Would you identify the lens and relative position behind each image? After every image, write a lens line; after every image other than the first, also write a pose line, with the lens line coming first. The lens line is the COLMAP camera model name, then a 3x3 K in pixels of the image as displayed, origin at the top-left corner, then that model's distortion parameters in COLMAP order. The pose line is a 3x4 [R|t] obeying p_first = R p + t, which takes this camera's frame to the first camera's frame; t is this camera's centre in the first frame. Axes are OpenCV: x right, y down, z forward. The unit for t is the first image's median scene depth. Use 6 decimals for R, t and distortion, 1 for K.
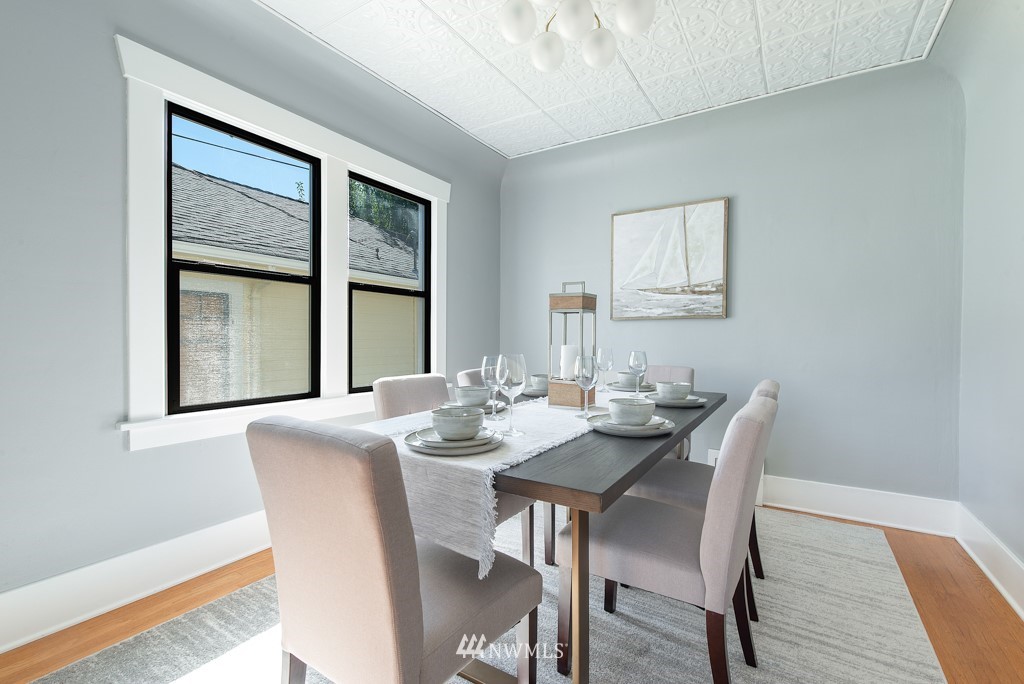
lens RADIAL K [[458.8, 0, 507.6], [0, 458.8, 340.7], [0, 0, 1]] dist [-0.000500, -0.000406]
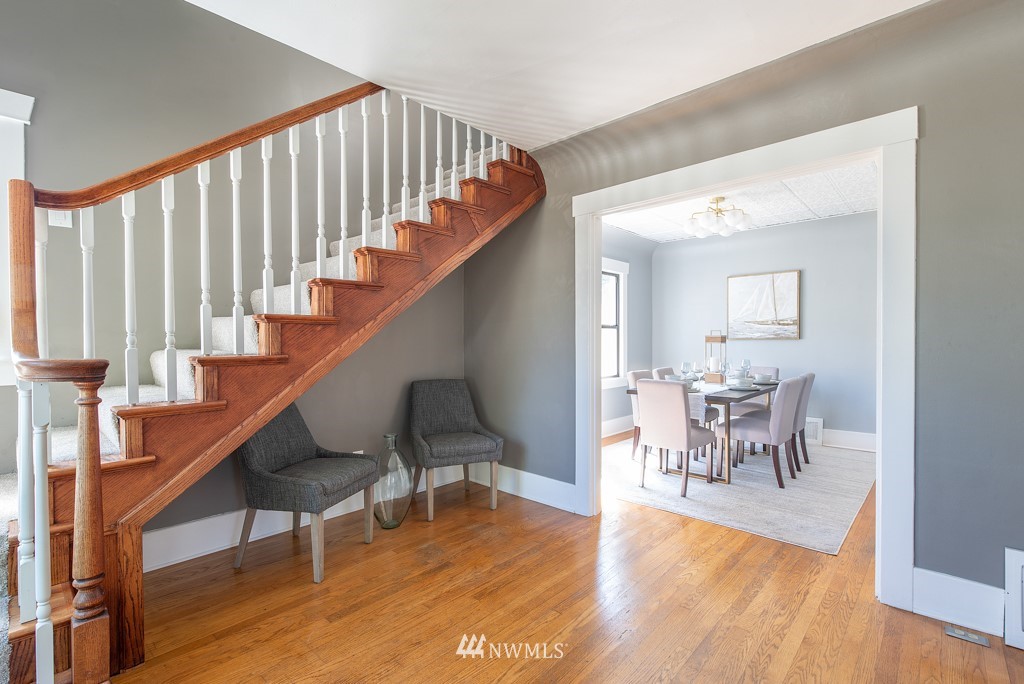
lens RADIAL K [[477.6, 0, 505.8], [0, 477.6, 344.5], [0, 0, 1]] dist [-0.001185, -0.002391]
pose [[0.983491, -0.009966, -0.180681, -0.285857], [0.010155, 0.999948, 0.000120, -0.040488], [0.180670, -0.001953, 0.983542, -0.963200]]
